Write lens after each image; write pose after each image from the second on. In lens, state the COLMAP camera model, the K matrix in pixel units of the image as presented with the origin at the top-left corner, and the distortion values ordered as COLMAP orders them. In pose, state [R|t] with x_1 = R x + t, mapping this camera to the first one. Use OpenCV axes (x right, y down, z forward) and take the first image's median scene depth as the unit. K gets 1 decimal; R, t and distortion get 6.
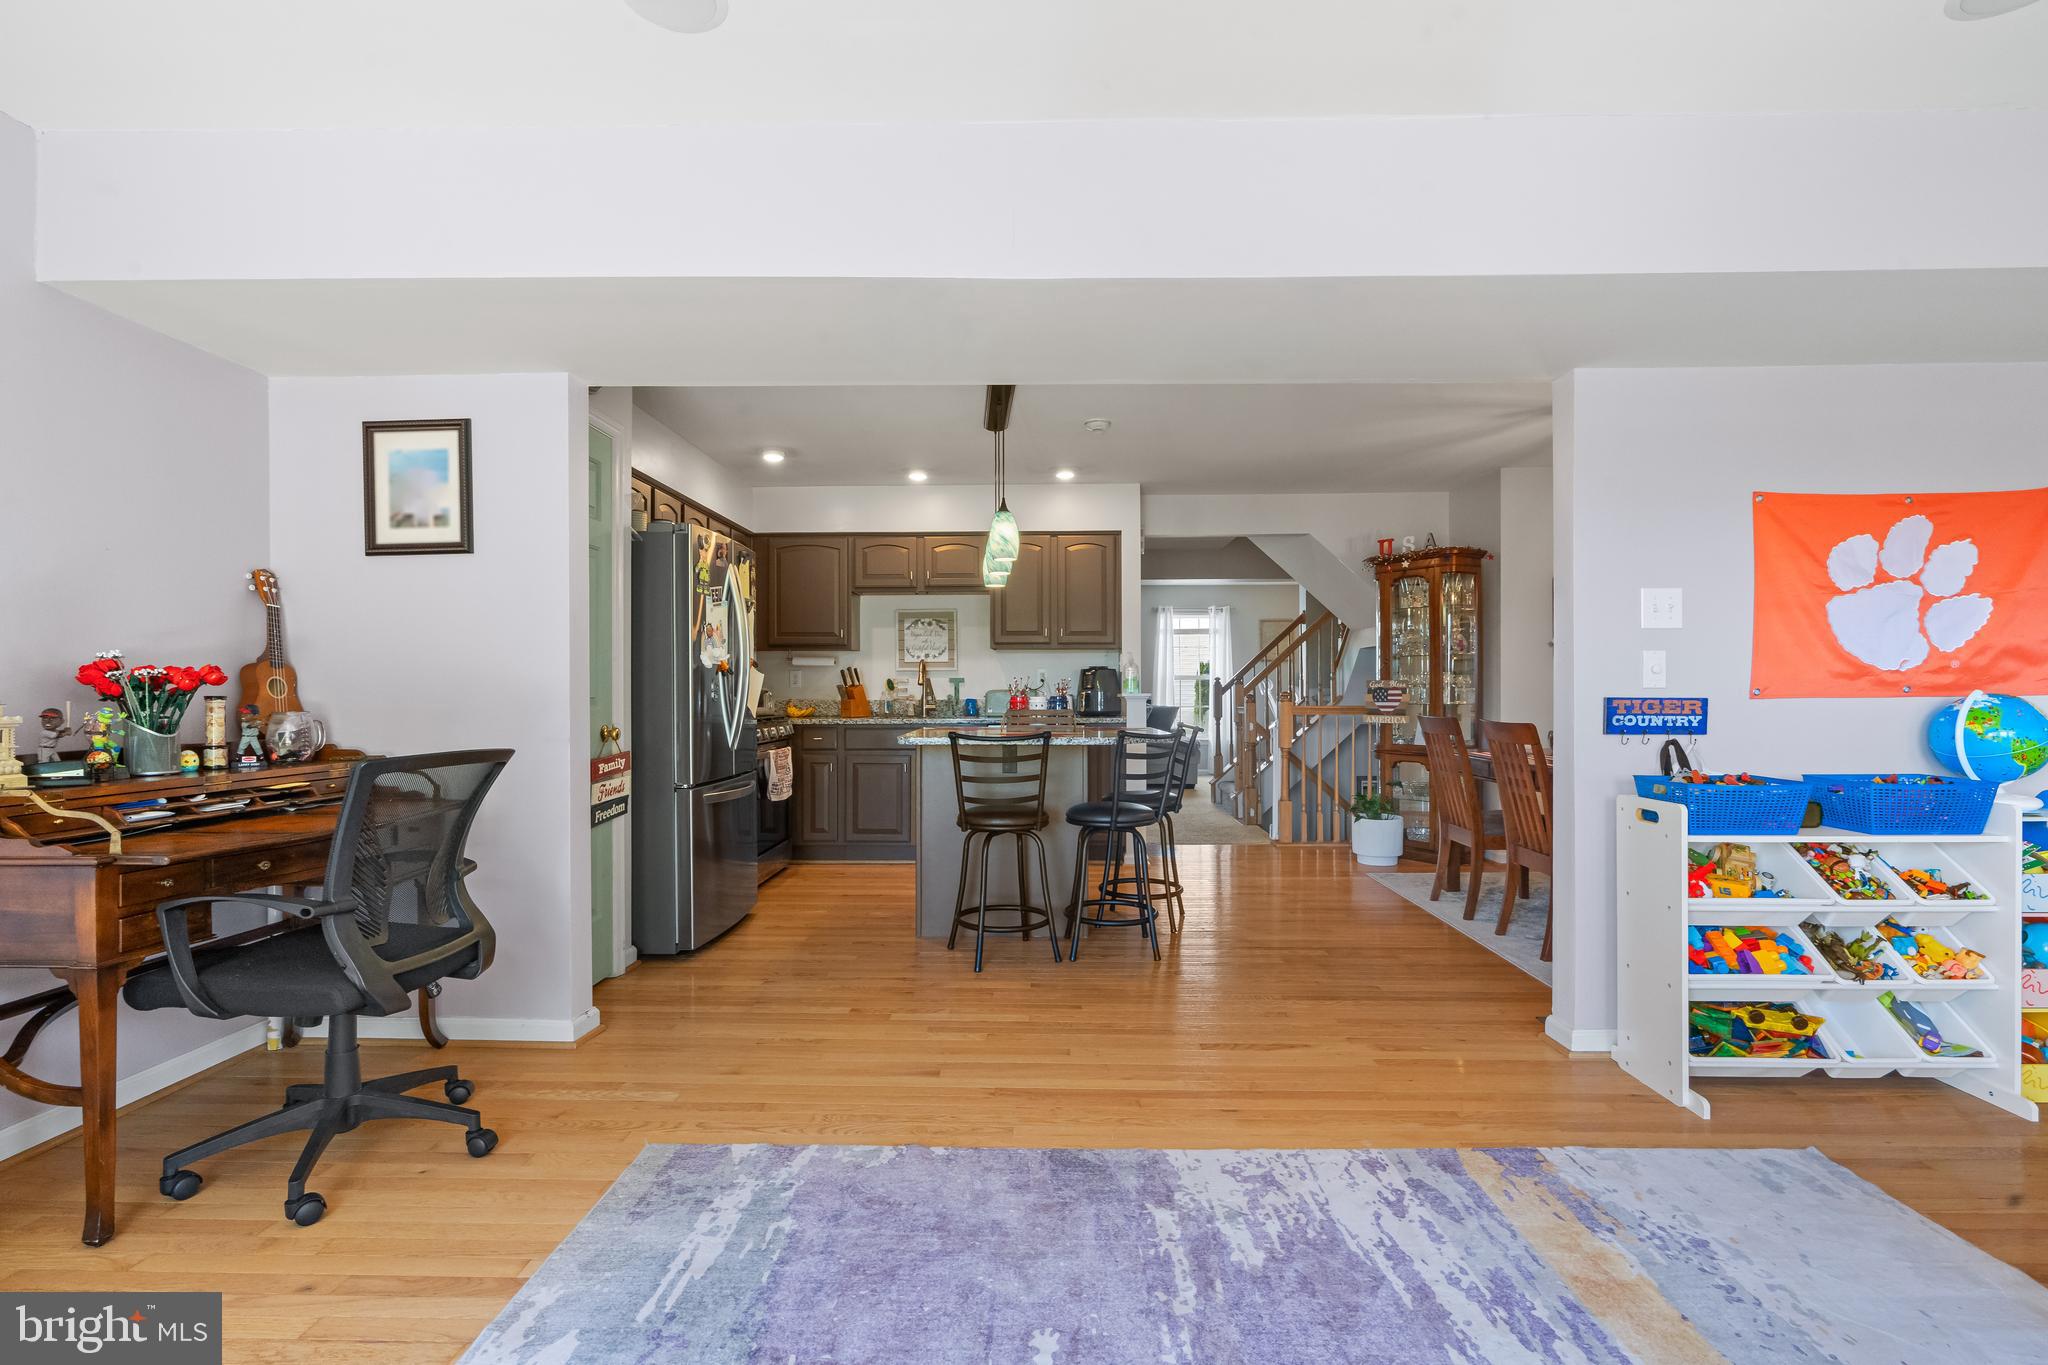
lens RADIAL K [[926.6, 0, 1023.2], [0, 926.6, 685.8], [0, 0, 1]] dist [-0.000762, 0.000367]
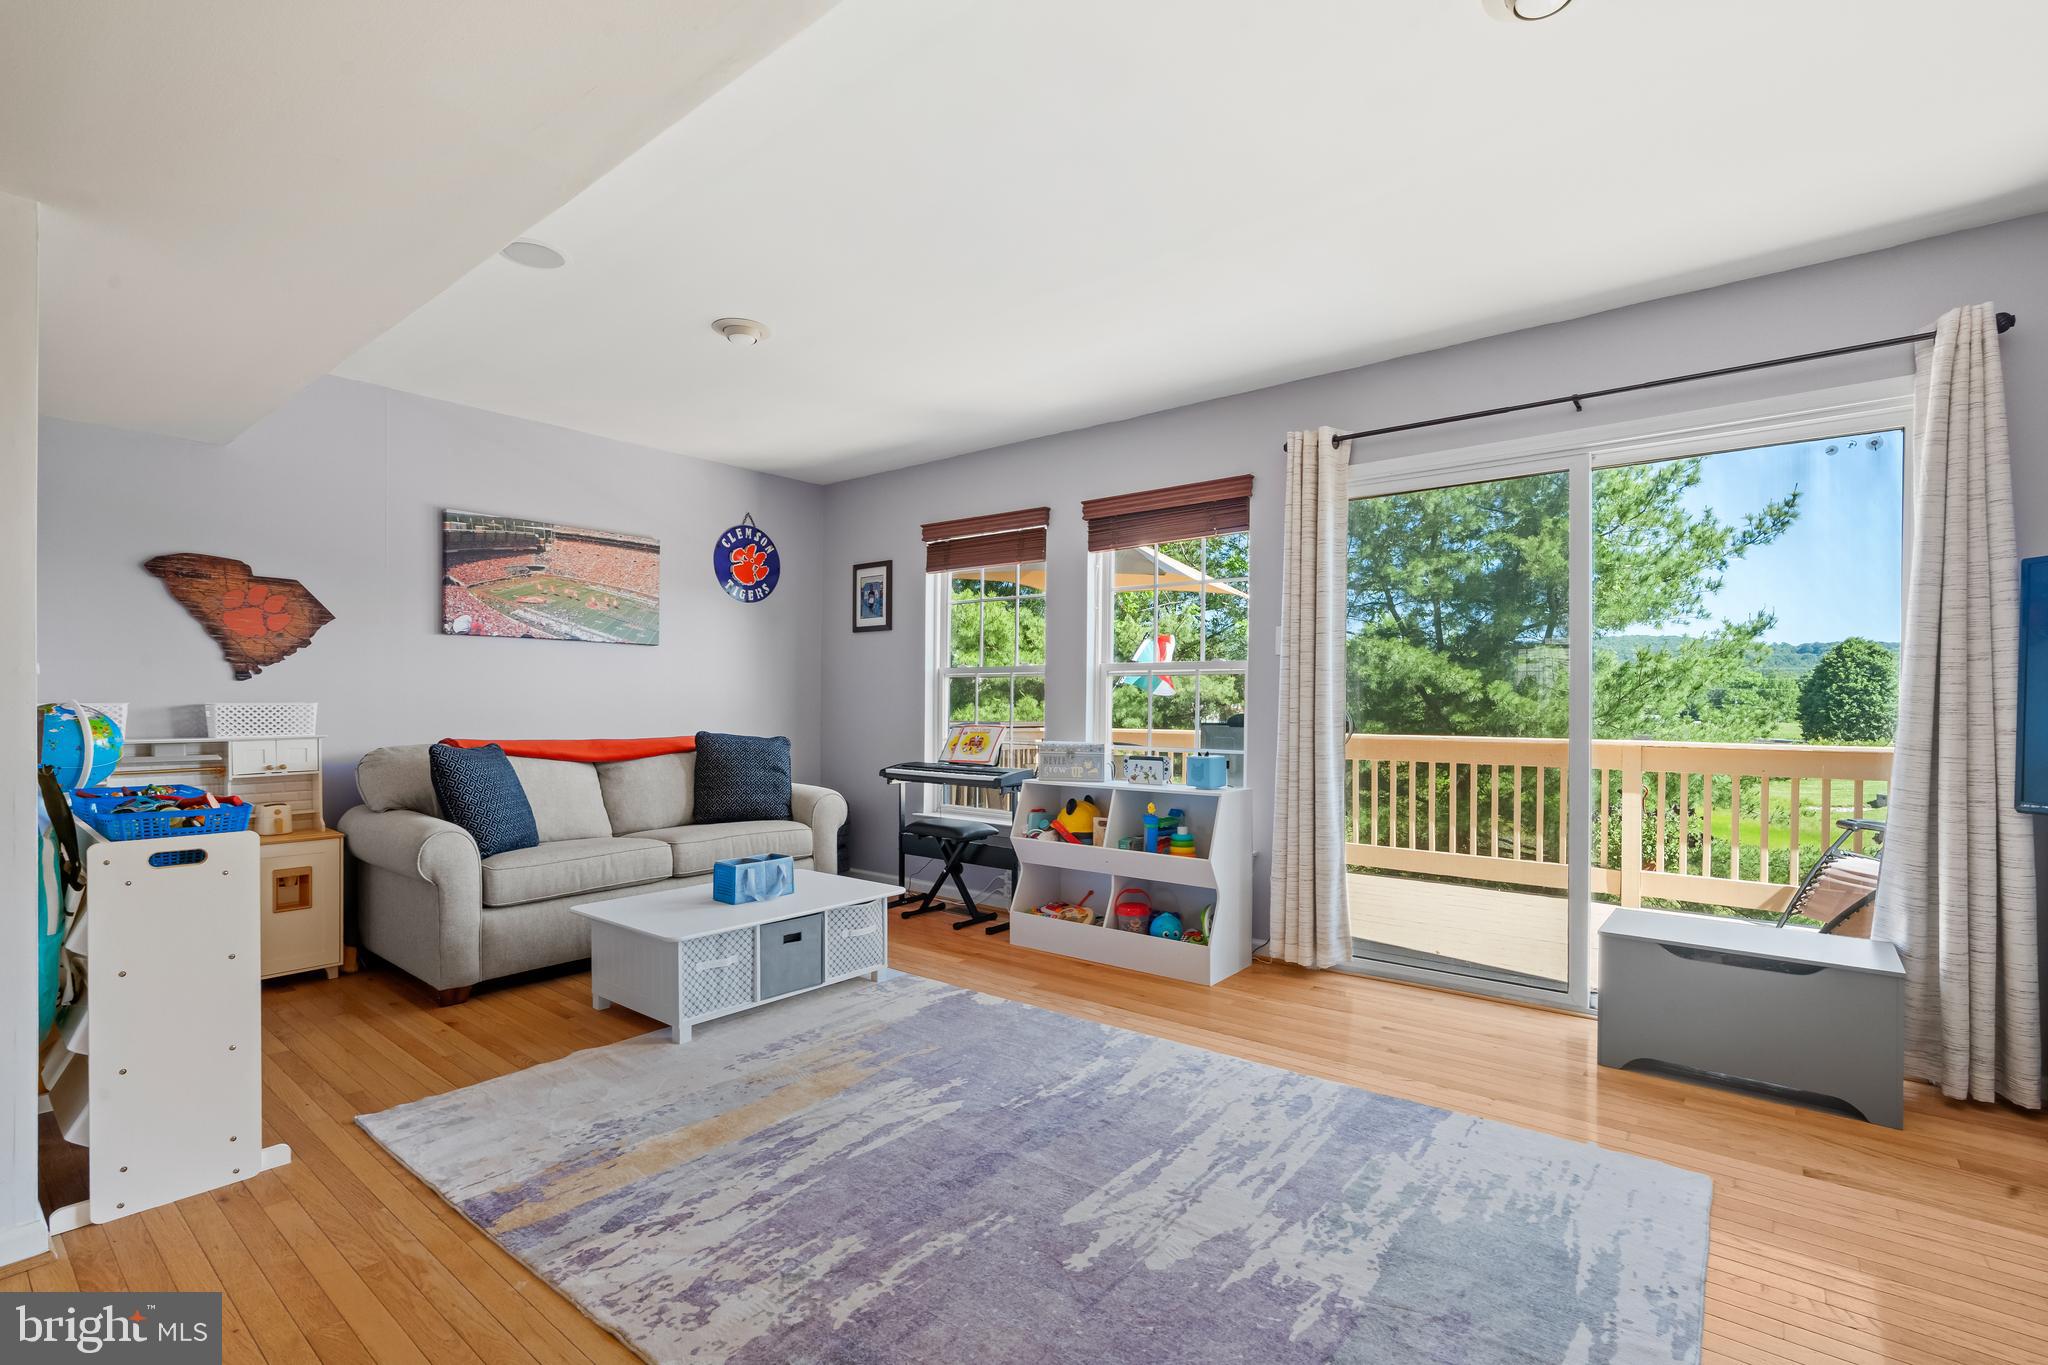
lens RADIAL K [[943.7, 0, 1023.8], [0, 943.7, 710.3], [0, 0, 1]] dist [-0.001558, 0.000728]
pose [[-0.791048, -0.005904, 0.611726, -0.471984], [-0.002904, 0.999978, 0.005896, 0.008044], [-0.611747, 0.002887, -0.791048, 1.455734]]
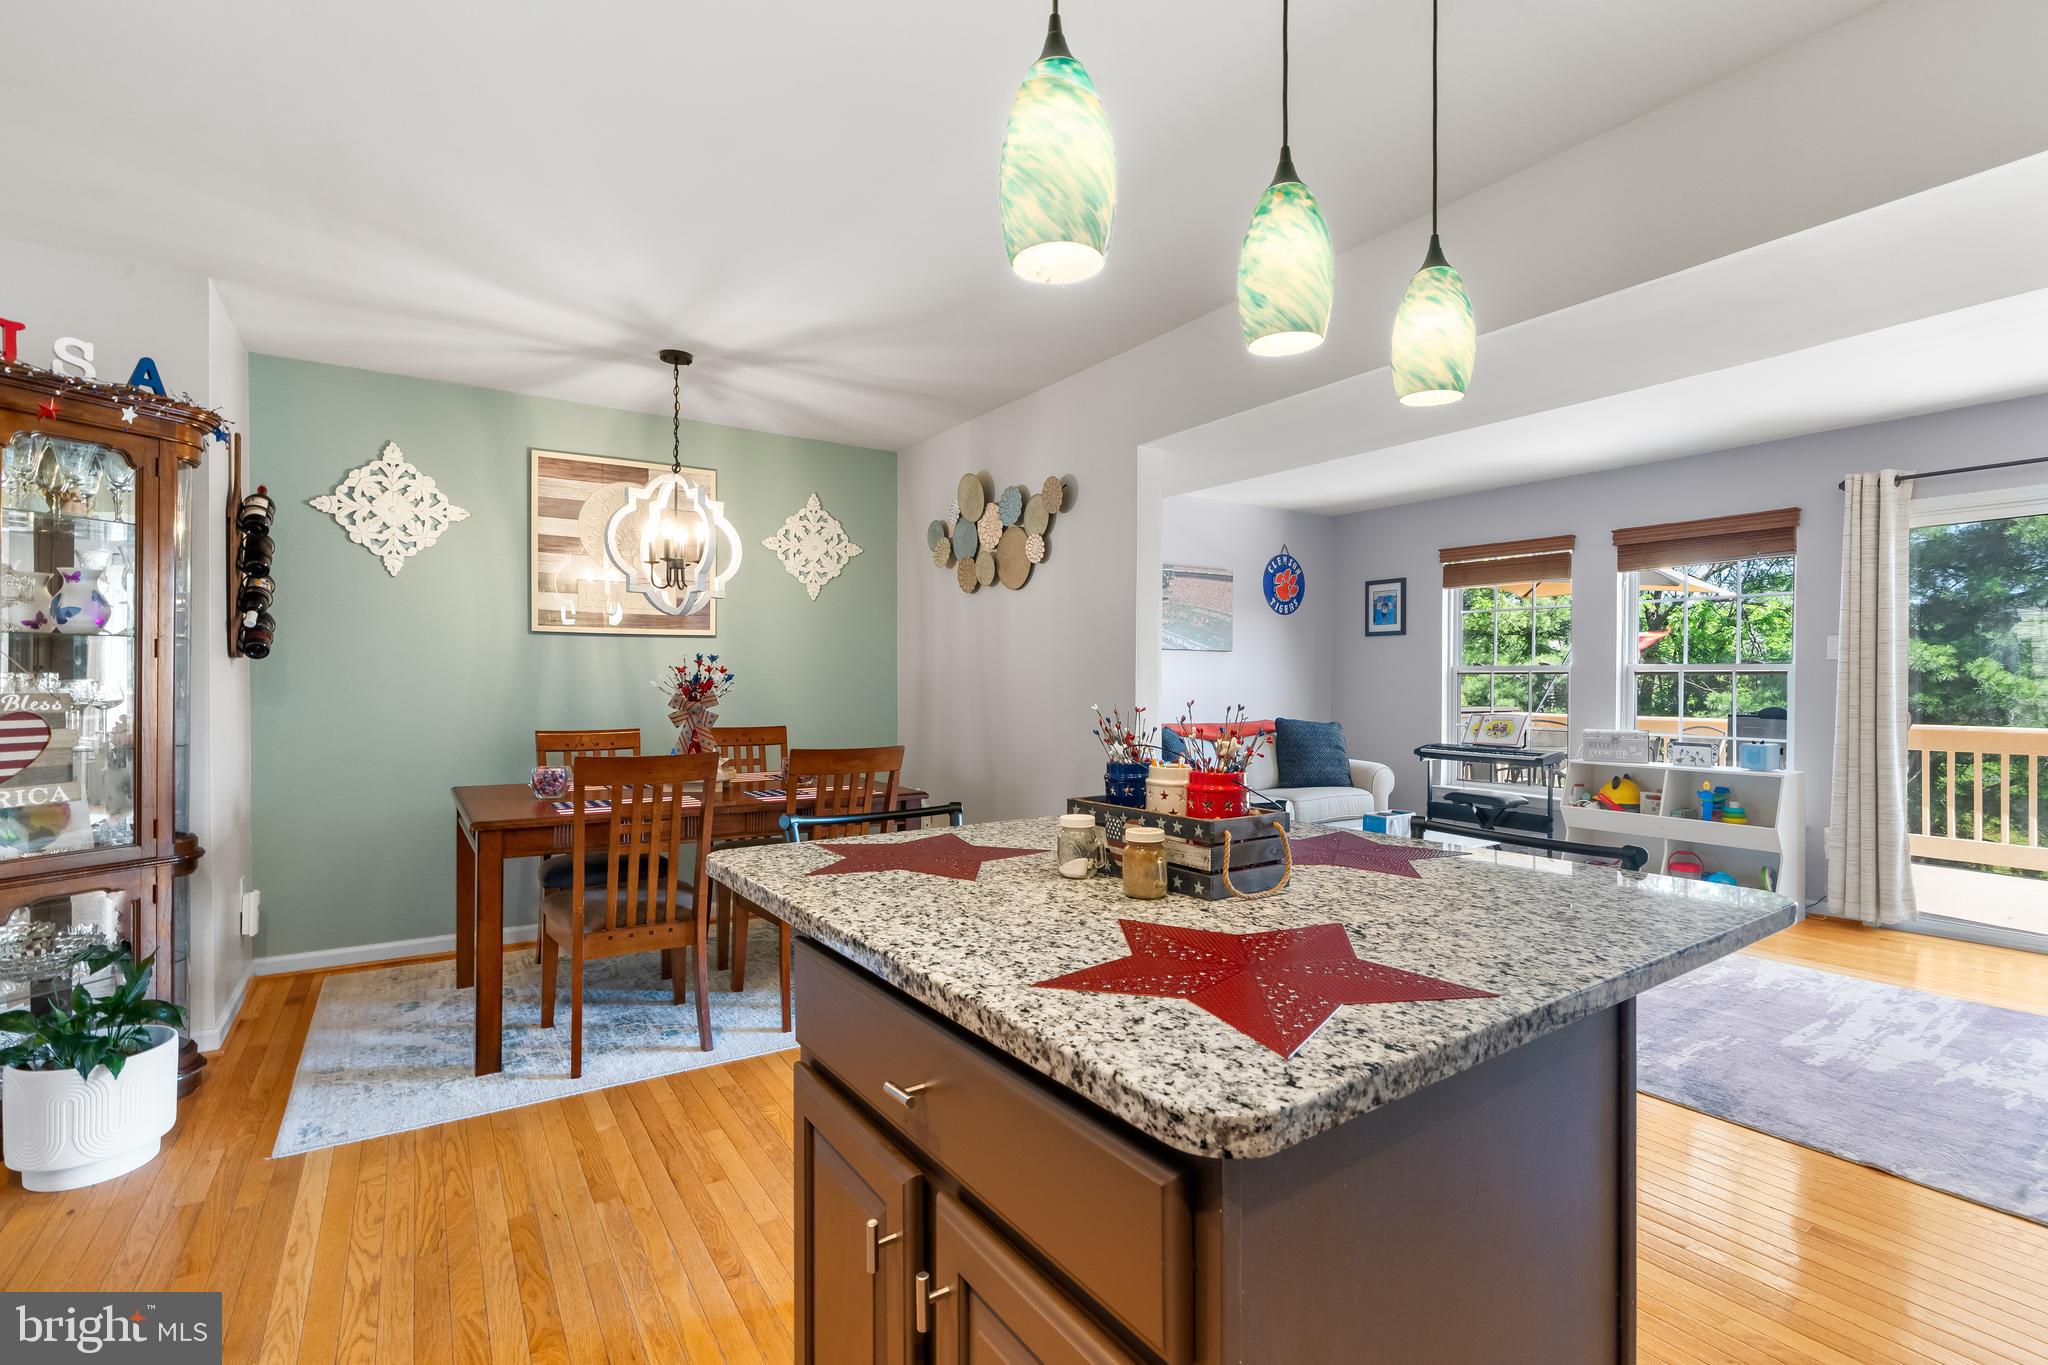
lens RADIAL K [[930.9, 0, 1024.0], [0, 930.9, 682.5], [0, 0, 1]] dist [-0.004691, 0.000564]
pose [[-0.577399, -0.003481, 0.816455, -0.413221], [-0.000721, 0.999993, 0.003754, -0.045177], [-0.816462, 0.001579, -0.577397, 2.463923]]
